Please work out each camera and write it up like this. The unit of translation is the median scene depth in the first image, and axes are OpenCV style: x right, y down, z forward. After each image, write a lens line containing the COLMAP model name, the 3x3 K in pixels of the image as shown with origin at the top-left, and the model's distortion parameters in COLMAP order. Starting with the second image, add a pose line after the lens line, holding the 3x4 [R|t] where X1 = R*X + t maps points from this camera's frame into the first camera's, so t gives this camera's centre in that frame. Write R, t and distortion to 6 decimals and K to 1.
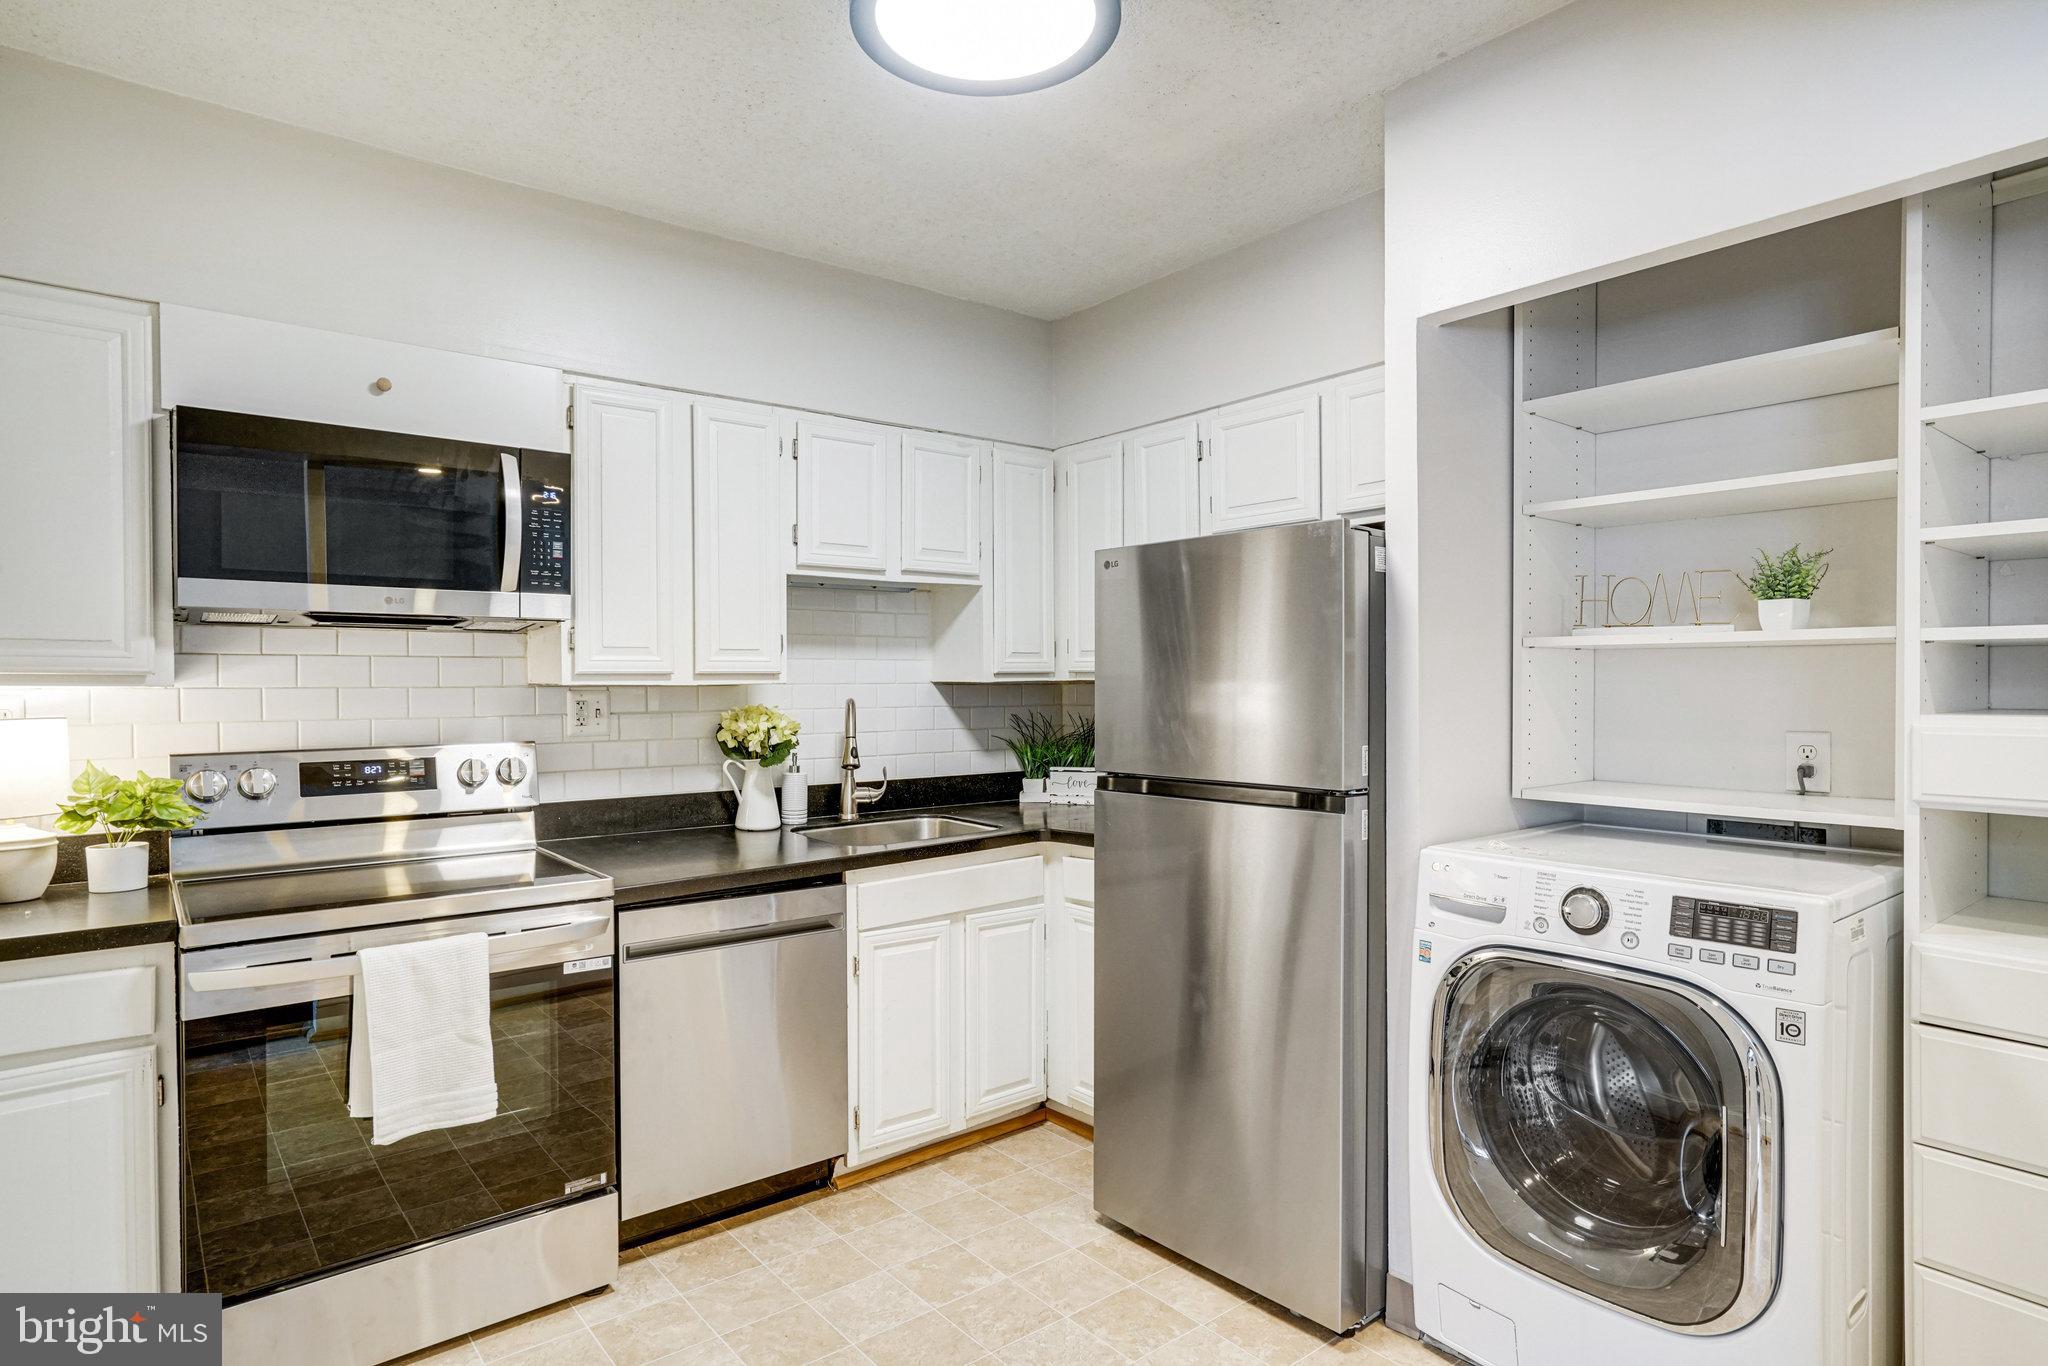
lens RADIAL K [[1106.7, 0, 986.5], [0, 1106.7, 696.8], [0, 0, 1]] dist [-0.029592, 0.023053]
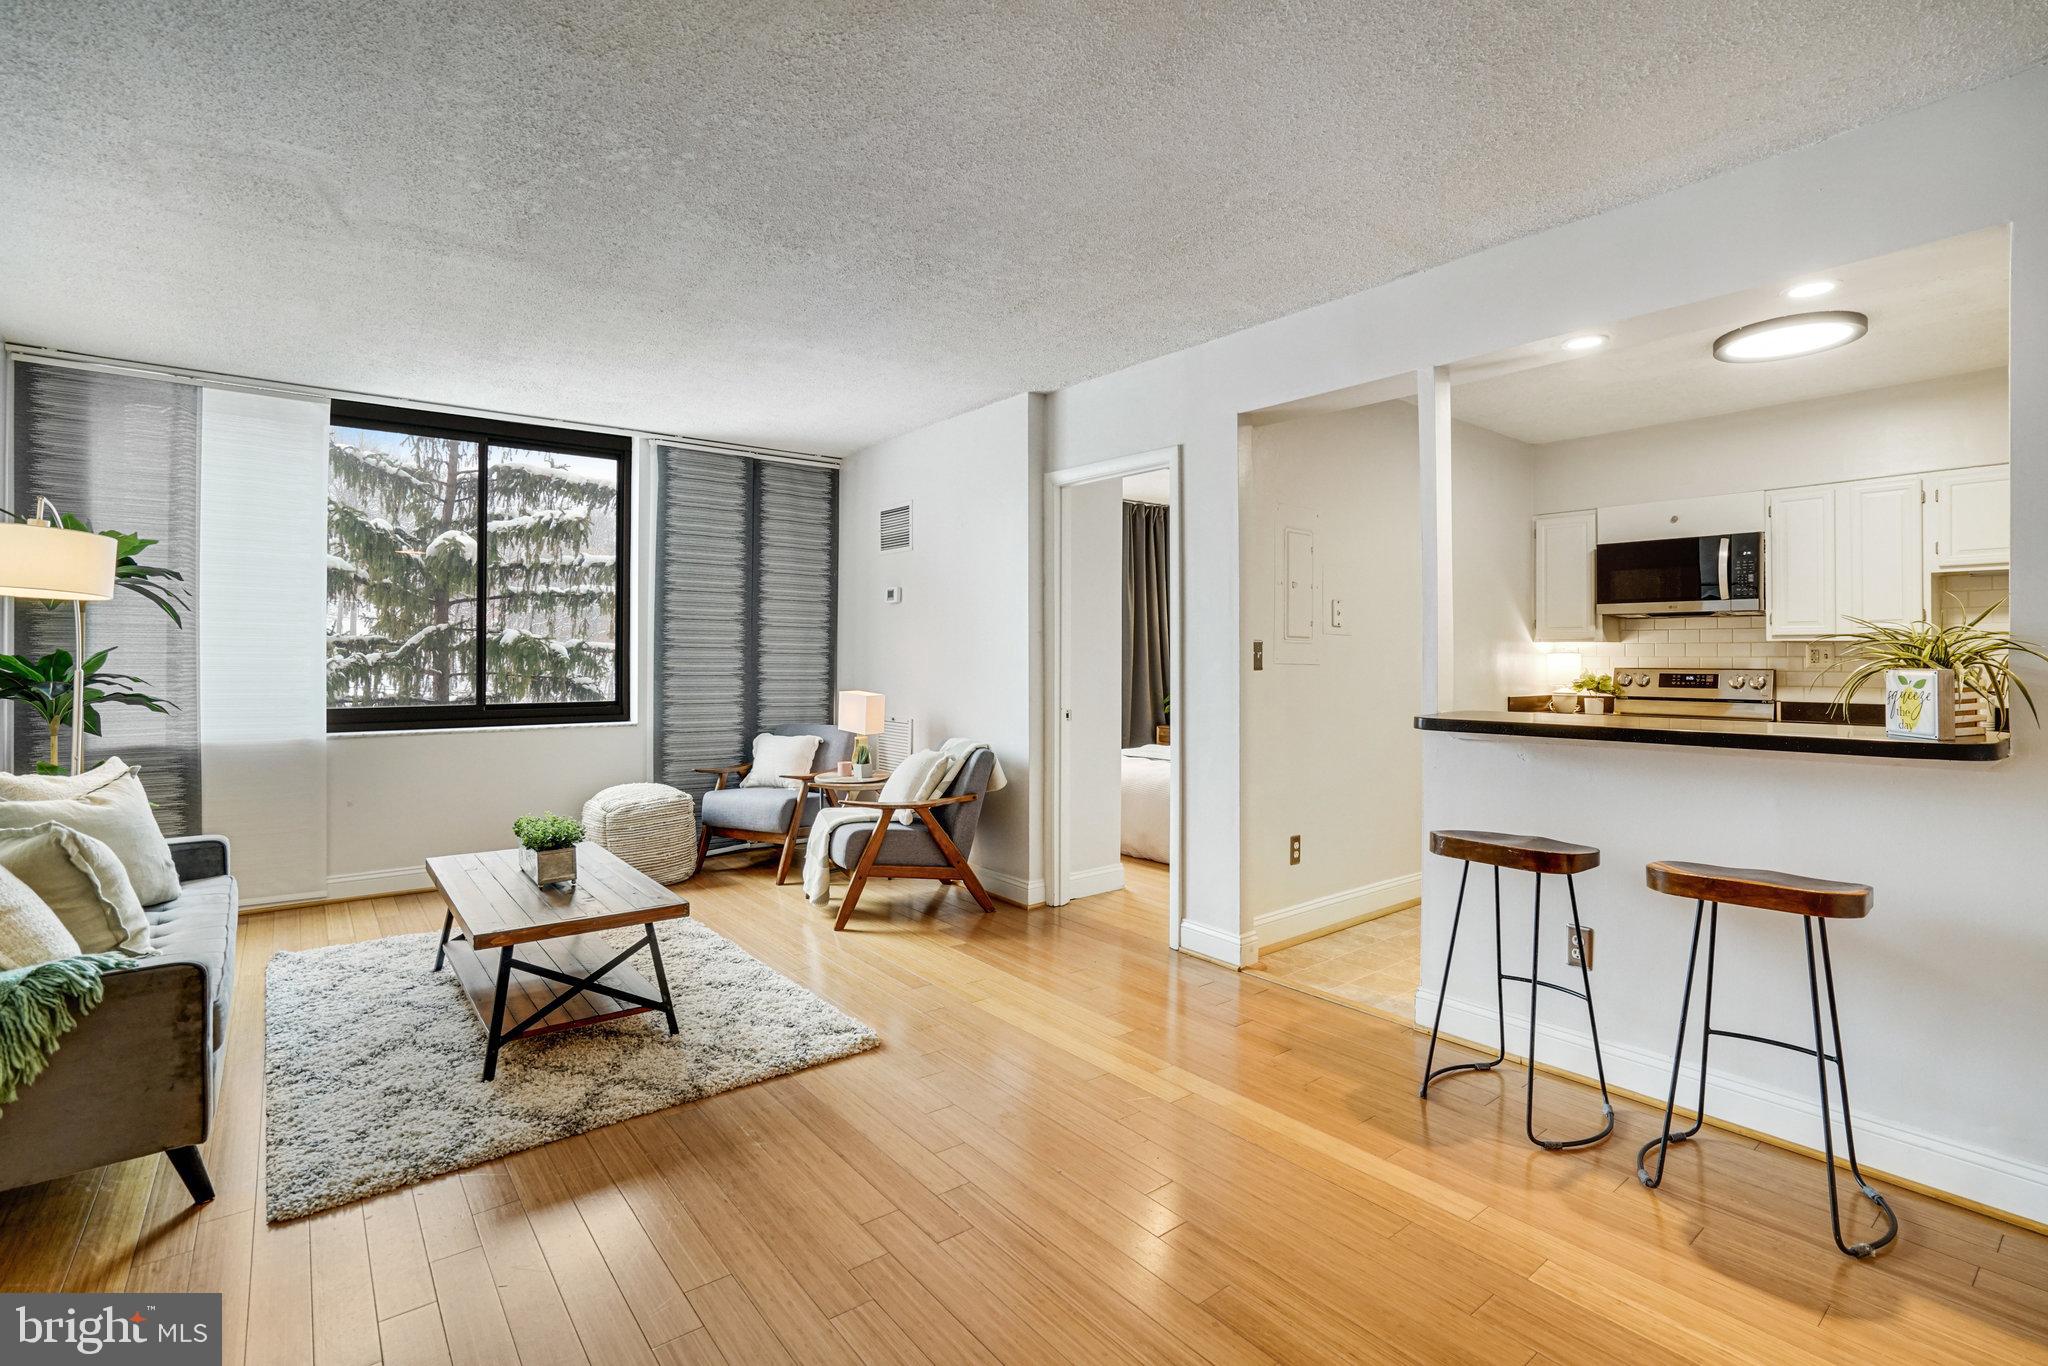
lens RADIAL K [[948.0, 0, 1012.6], [0, 948.0, 650.5], [0, 0, 1]] dist [-0.048234, 0.017706]
pose [[-0.005986, -0.000643, -0.999982, 1.421047], [-0.012813, 0.999918, -0.000566, 0.027491], [0.999900, 0.012809, -0.005994, -0.423508]]
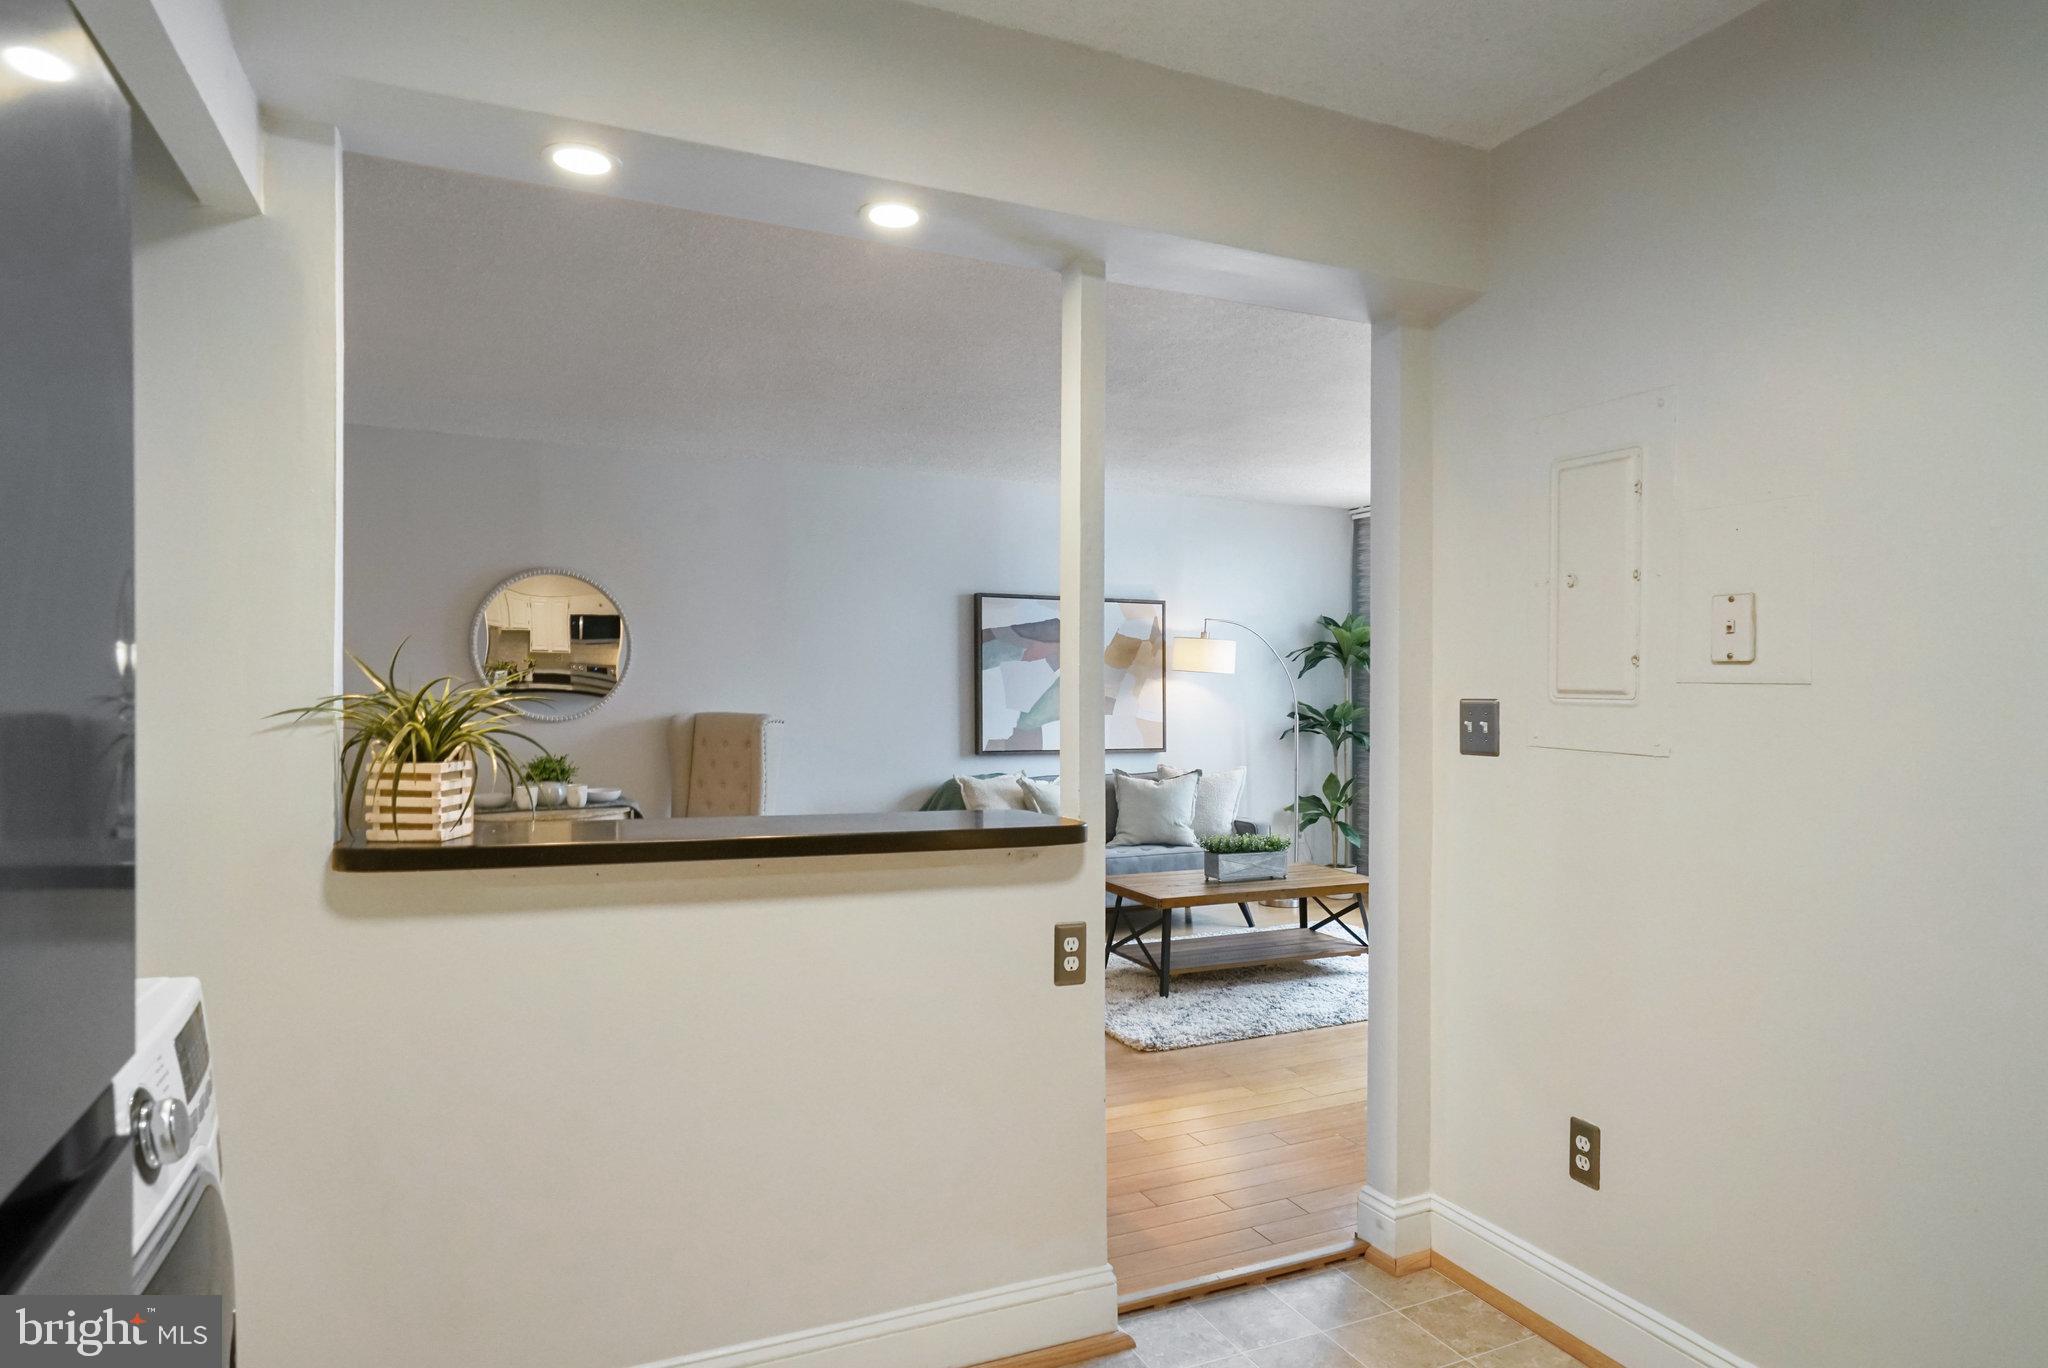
lens RADIAL K [[1150.9, 0, 1014.7], [0, 1150.9, 687.1], [0, 0, 1]] dist [-0.029484, 0.008080]
pose [[-0.966797, -0.002021, 0.255538, 0.015194], [-0.000465, 0.999981, 0.006148, -0.010575], [-0.255546, 0.005825, -0.966779, 1.031826]]
